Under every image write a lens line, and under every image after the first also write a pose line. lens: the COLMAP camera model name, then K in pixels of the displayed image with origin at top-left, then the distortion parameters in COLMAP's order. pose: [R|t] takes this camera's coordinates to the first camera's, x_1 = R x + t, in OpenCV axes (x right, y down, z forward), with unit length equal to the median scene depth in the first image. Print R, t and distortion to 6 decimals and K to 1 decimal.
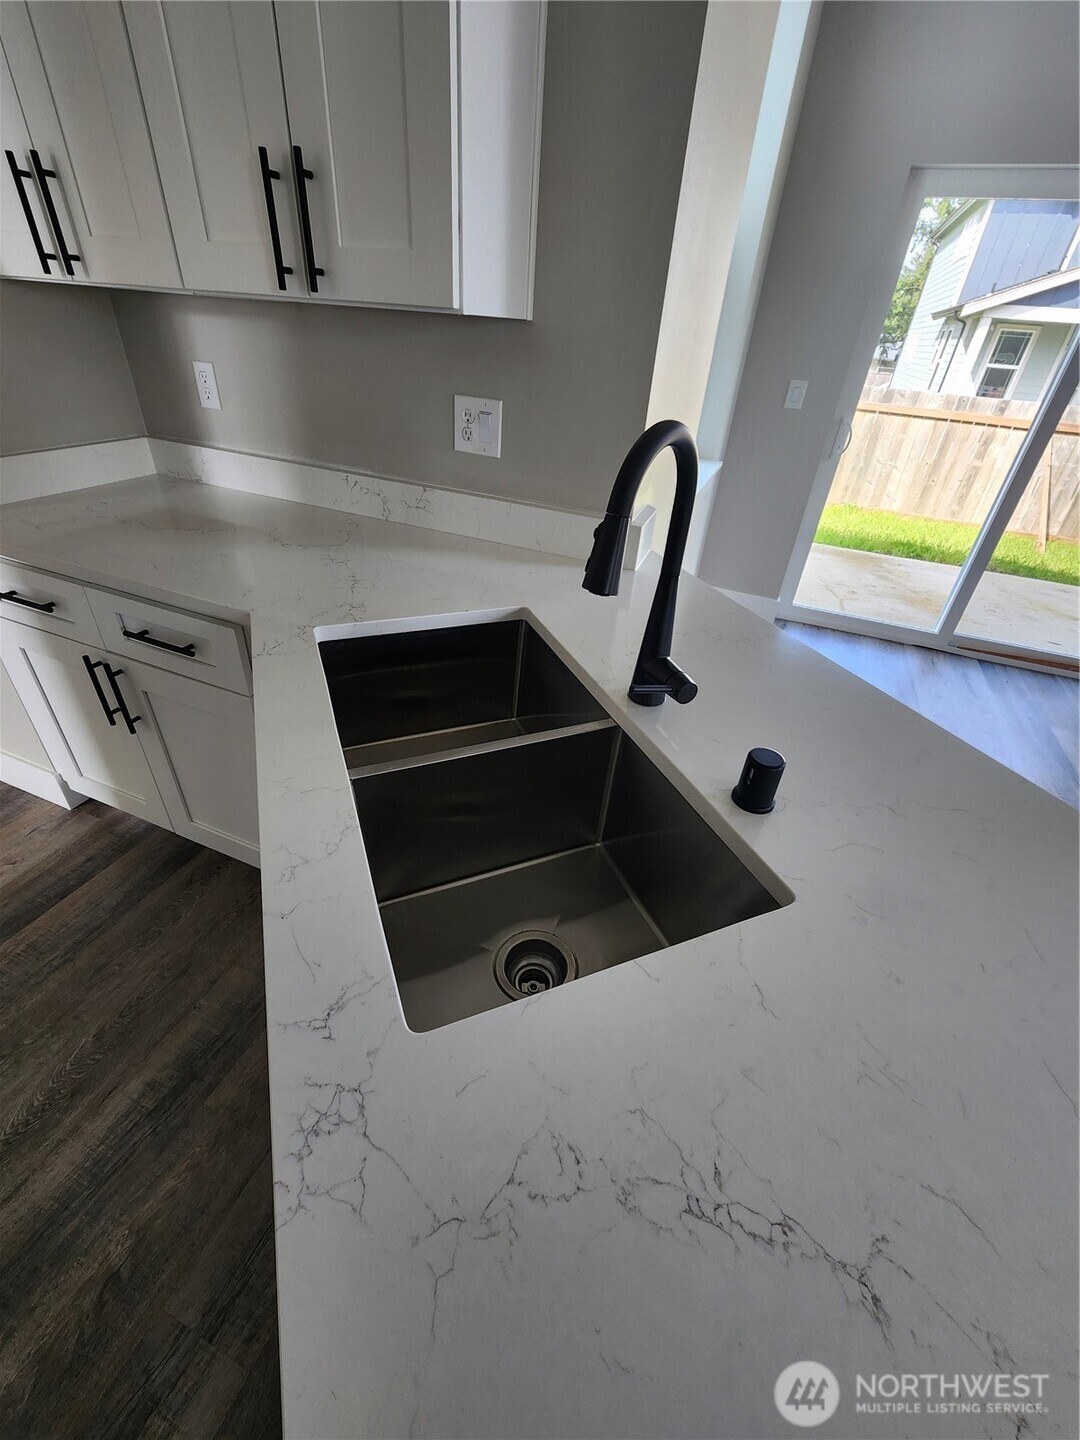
lens RADIAL K [[582.6, 0, 540.0], [0, 582.6, 720.0], [0, 0, 1]] dist [0.000292, 0.000029]
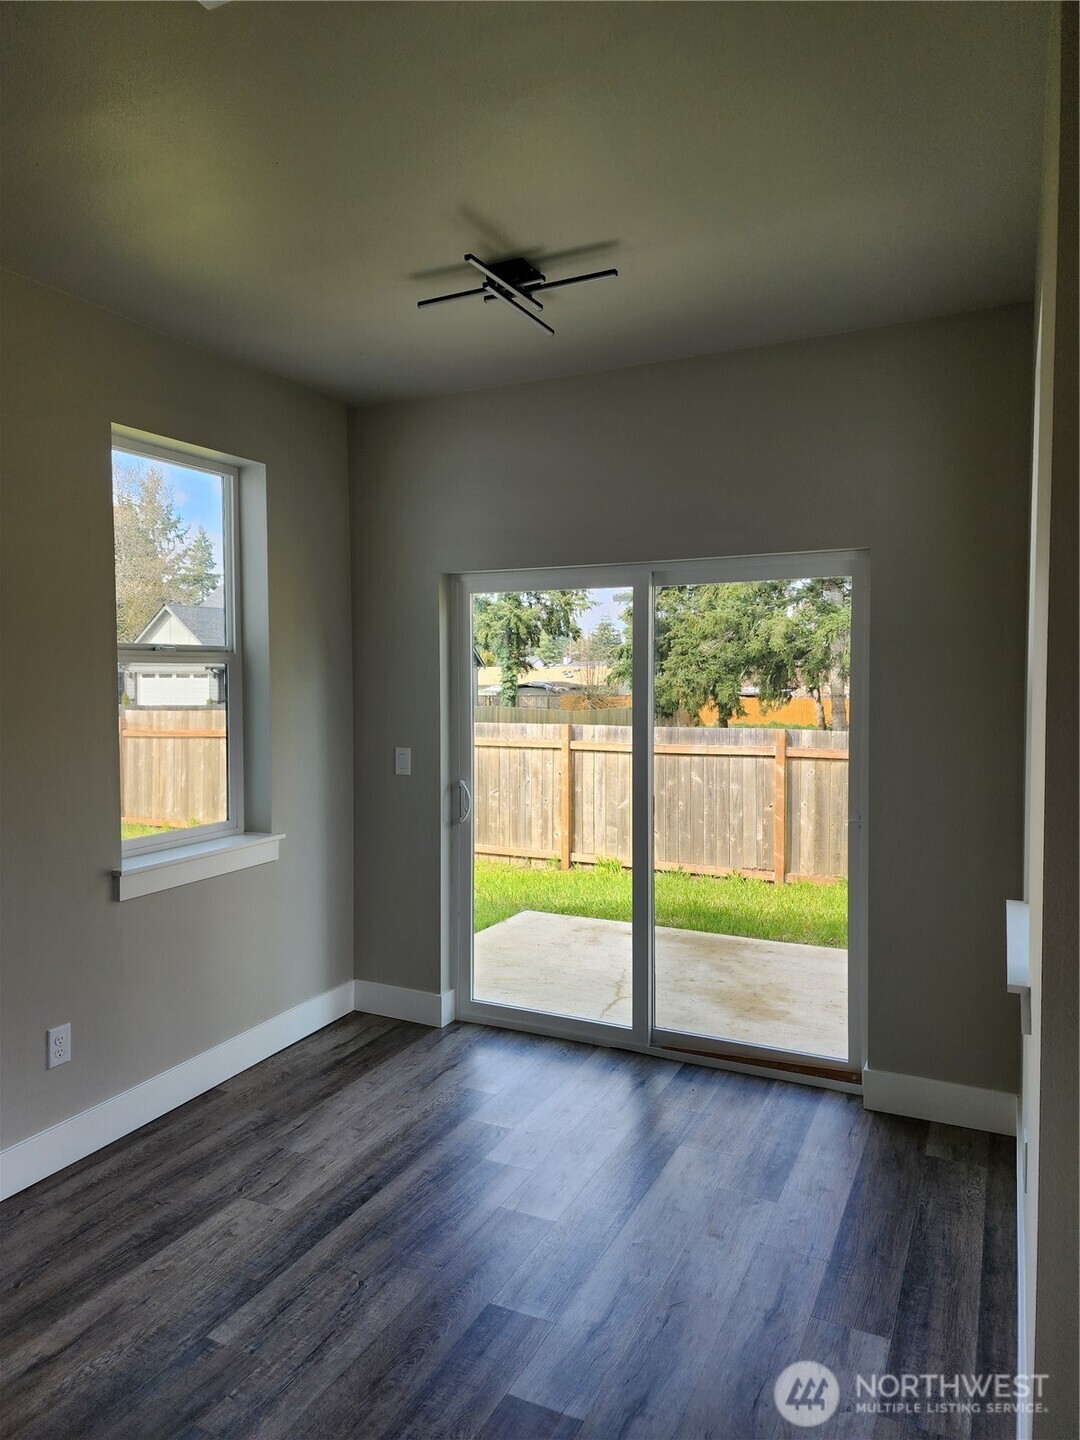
lens RADIAL K [[955.5, 0, 544.6], [0, 955.5, 714.8], [0, 0, 1]] dist [0.078550, -0.067807]
pose [[0.995189, -0.066236, -0.072192, 0.641364], [0.018036, 0.848110, -0.529513, 0.149067], [0.096300, 0.525664, 0.845224, -0.238094]]
